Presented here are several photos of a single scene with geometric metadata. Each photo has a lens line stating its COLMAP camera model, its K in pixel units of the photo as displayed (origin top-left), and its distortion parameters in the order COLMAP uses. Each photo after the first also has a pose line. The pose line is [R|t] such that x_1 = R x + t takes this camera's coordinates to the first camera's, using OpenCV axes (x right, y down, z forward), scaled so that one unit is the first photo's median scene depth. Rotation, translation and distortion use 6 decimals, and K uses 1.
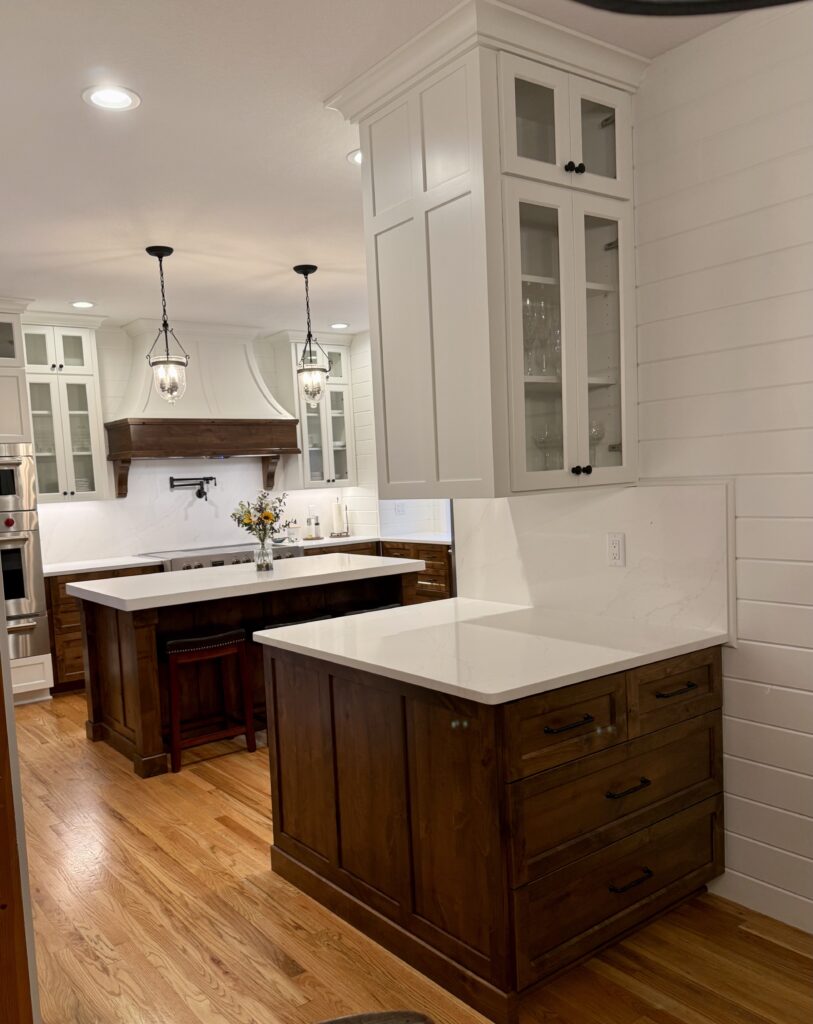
lens RADIAL K [[848.5, 0, 399.2], [0, 848.5, 556.5], [0, 0, 1]] dist [0.137986, -0.348509]
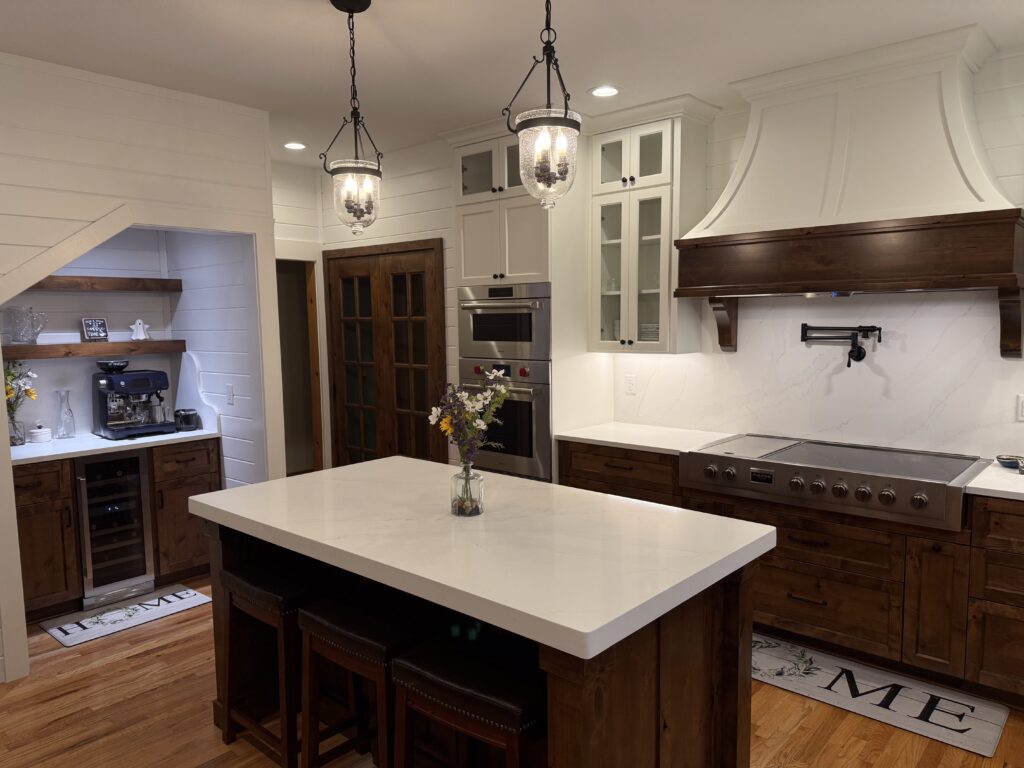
lens RADIAL K [[707.4, 0, 512.0], [0, 707.4, 384.0], [0, 0, 1]] dist [0.109585, -0.154620]
pose [[0.182026, 0.139394, -0.973363, 0.242607], [-0.086095, 0.988358, 0.125441, -0.109706], [0.979517, 0.060968, 0.191908, 0.780930]]
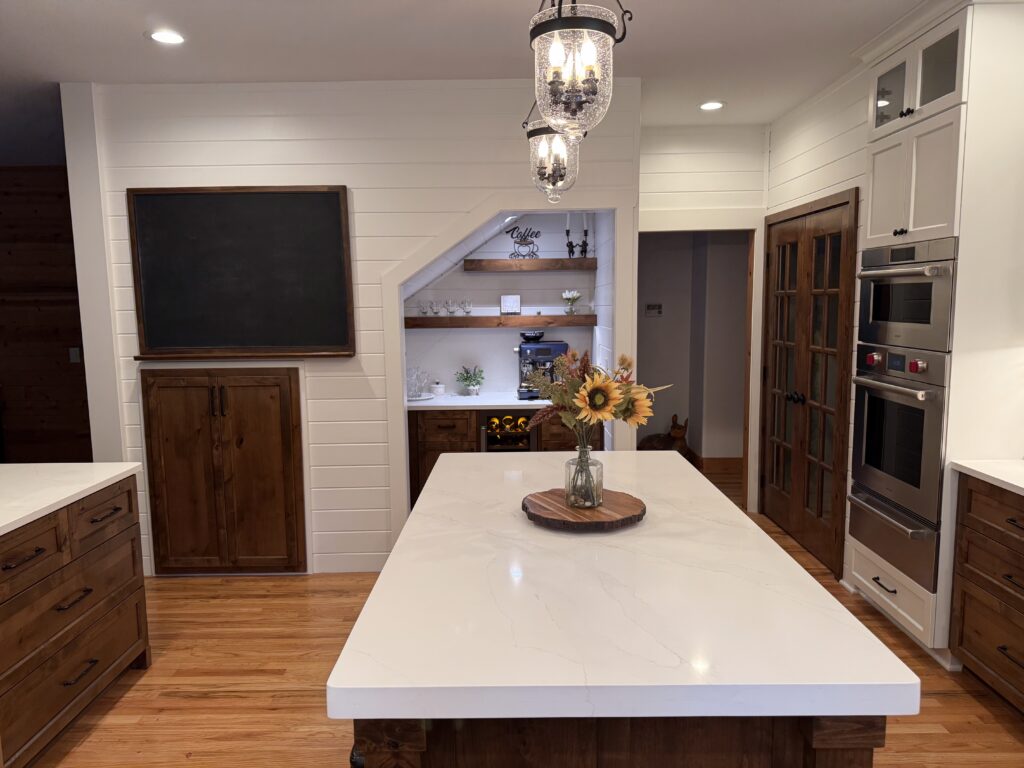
lens RADIAL K [[707.4, 0, 512.0], [0, 707.4, 384.0], [0, 0, 1]] dist [0.109585, -0.154620]
pose [[-0.607867, 0.151159, -0.779518, 0.131945], [-0.028773, 0.976875, 0.211866, -0.121107], [0.793518, 0.151216, -0.589461, 0.993236]]
